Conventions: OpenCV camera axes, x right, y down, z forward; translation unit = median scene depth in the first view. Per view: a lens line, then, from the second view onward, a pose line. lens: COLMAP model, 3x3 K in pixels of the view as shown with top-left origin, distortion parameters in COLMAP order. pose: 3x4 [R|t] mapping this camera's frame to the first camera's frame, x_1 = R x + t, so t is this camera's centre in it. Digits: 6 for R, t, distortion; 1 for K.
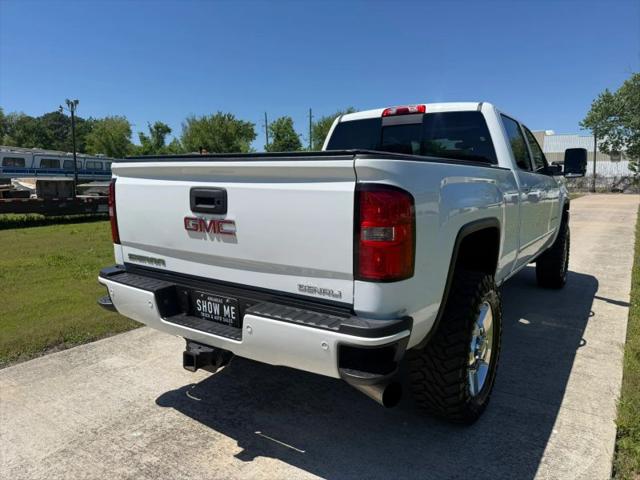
lens RADIAL K [[451.3, 0, 315.4], [0, 451.3, 243.7], [0, 0, 1]] dist [0.100858, -0.149232]
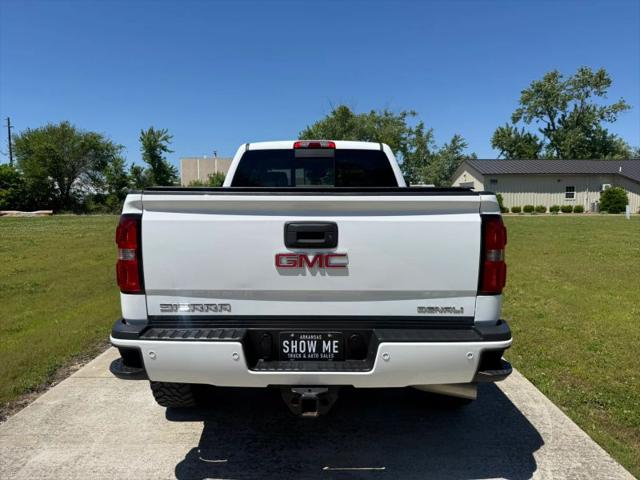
lens RADIAL K [[451.3, 0, 315.4], [0, 451.3, 243.7], [0, 0, 1]] dist [0.100858, -0.149232]
pose [[0.823701, -0.057521, 0.564100, -0.754594], [0.083726, 0.996275, -0.020667, -0.053945], [-0.560809, 0.064253, 0.825448, 0.192610]]
